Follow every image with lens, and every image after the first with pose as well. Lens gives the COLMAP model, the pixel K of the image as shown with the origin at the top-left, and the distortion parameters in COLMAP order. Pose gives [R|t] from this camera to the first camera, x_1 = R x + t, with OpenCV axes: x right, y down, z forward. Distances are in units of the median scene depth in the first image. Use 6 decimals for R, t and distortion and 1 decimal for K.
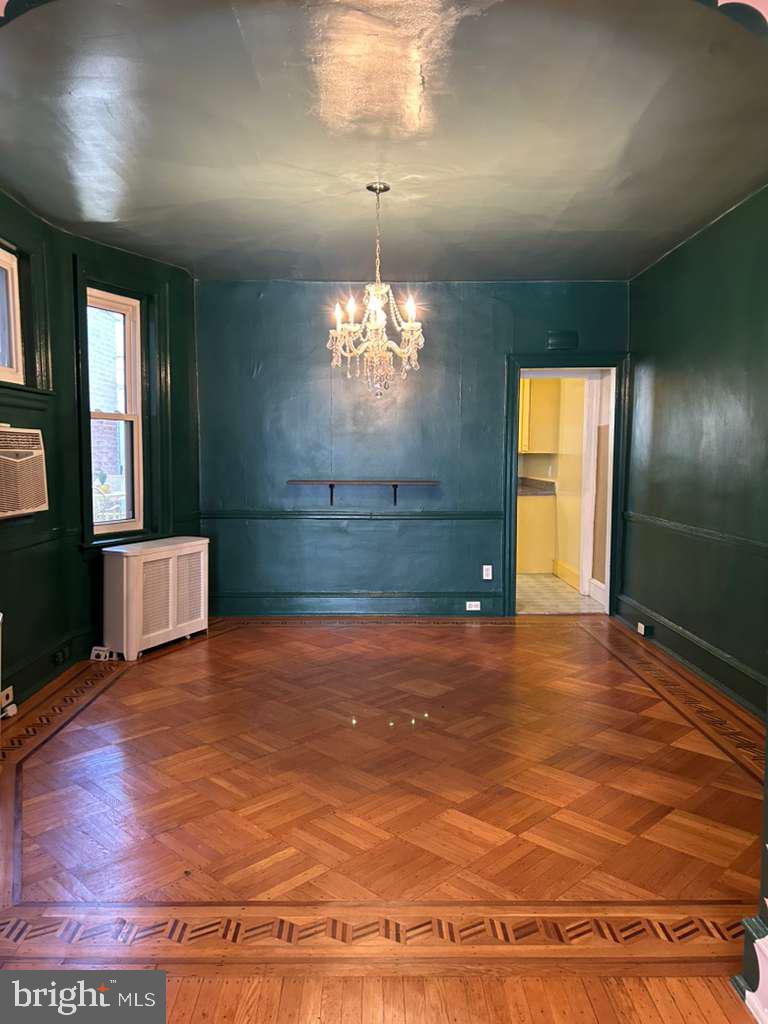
lens RADIAL K [[726.2, 0, 380.9], [0, 726.2, 512.5], [0, 0, 1]] dist [0.010351, -0.001376]
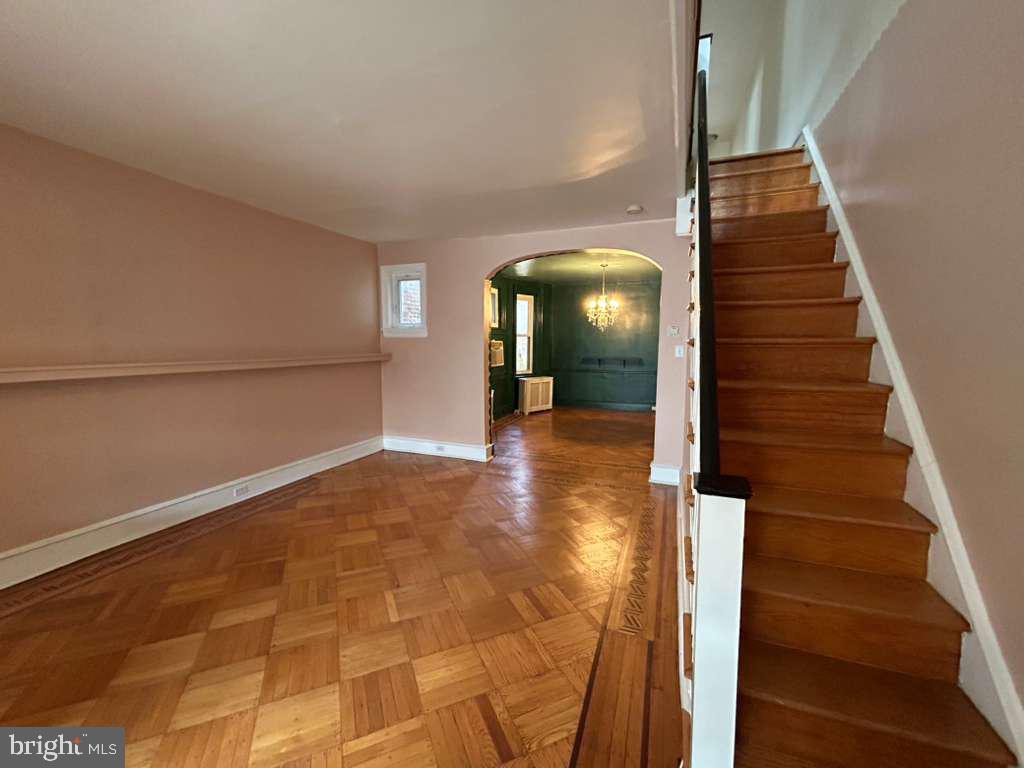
lens RADIAL K [[418.6, 0, 512.4], [0, 418.6, 381.0], [0, 0, 1]] dist [0.010678, -0.000353]
pose [[0.926706, 0.037519, -0.373910, 0.241309], [-0.033581, 0.999291, 0.017043, 0.028282], [0.374284, -0.003237, 0.927308, -0.618350]]
